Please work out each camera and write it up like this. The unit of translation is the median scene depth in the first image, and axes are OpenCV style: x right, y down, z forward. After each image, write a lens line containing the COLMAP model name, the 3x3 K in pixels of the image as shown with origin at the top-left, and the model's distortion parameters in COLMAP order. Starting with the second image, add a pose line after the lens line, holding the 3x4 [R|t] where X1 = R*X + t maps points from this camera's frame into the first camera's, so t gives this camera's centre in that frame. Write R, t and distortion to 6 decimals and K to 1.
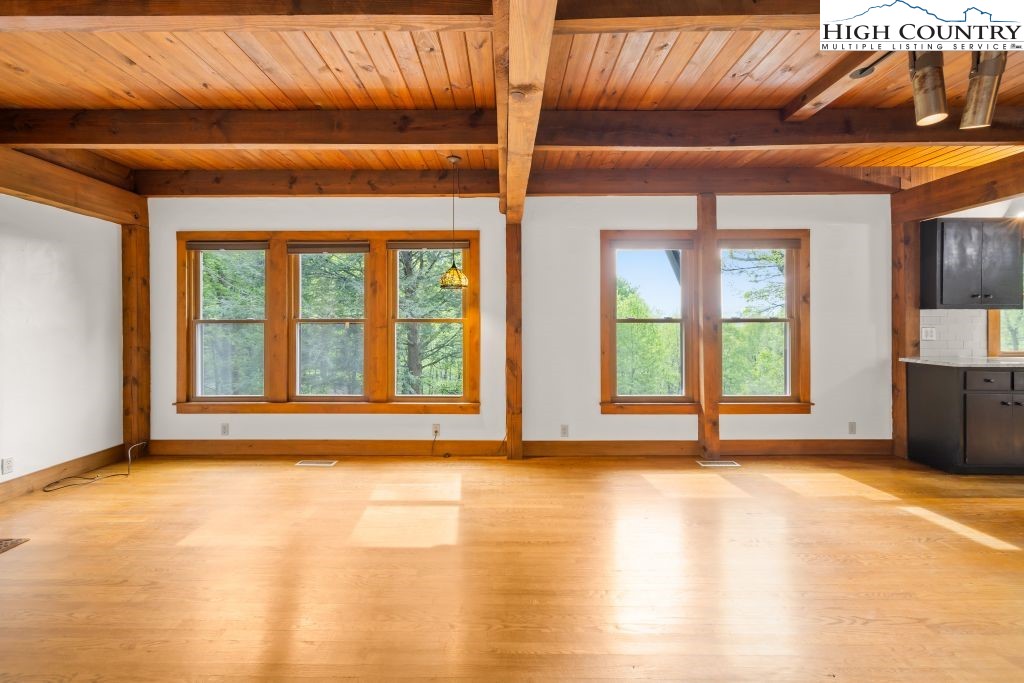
lens RADIAL K [[437.6, 0, 501.2], [0, 437.6, 321.5], [0, 0, 1]] dist [0.000315, -0.000839]
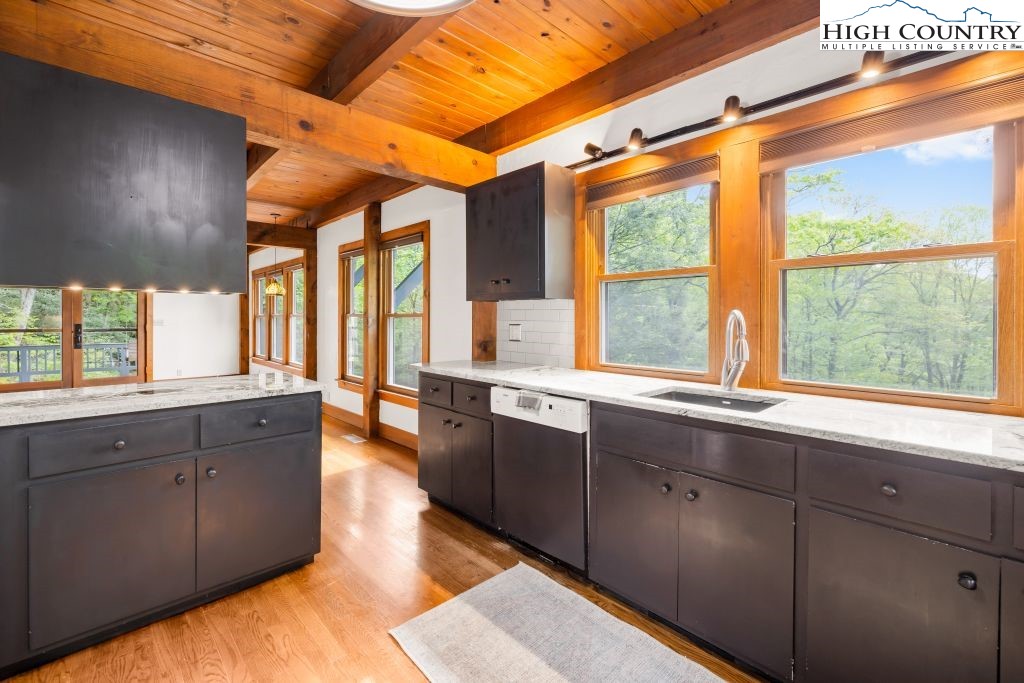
lens RADIAL K [[437.6, 0, 510.5], [0, 437.6, 322.3], [0, 0, 1]] dist [0.000315, -0.000839]
pose [[0.694269, 0.010815, -0.719635, 1.523336], [-0.001576, 0.999908, 0.013506, -0.000051], [0.719714, -0.008243, 0.694222, 0.463012]]
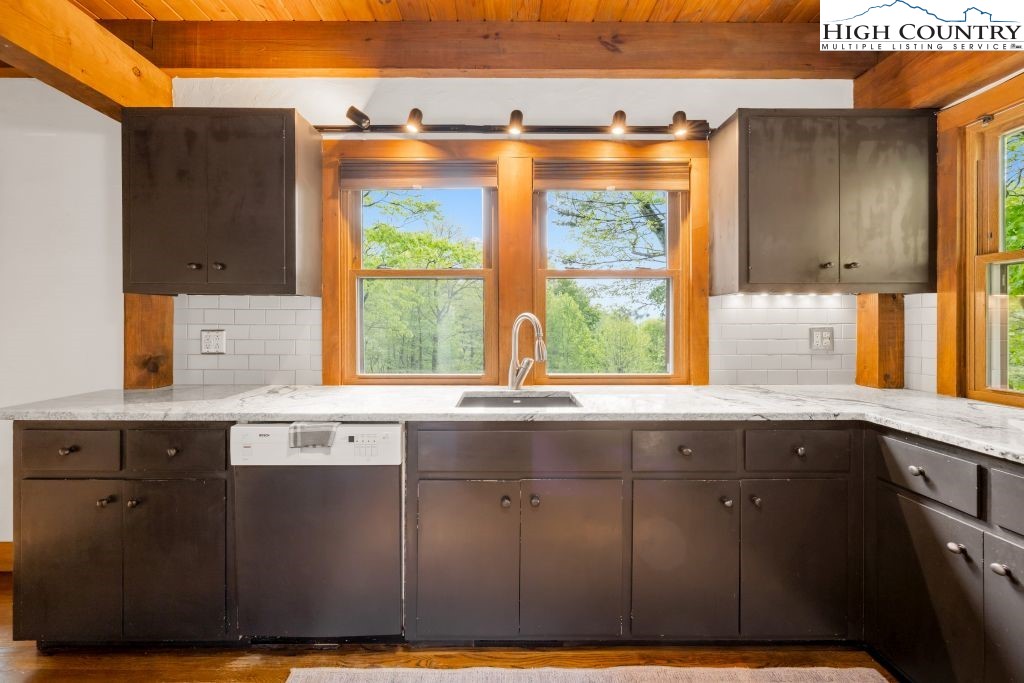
lens RADIAL K [[437.6, 0, 506.7], [0, 437.6, 322.8], [0, 0, 1]] dist [0.000315, -0.000839]
pose [[0.999866, 0.002898, 0.016088, 1.252636], [-0.002991, 0.999979, 0.005755, 0.001601], [-0.016071, -0.005802, 0.999854, 0.466331]]
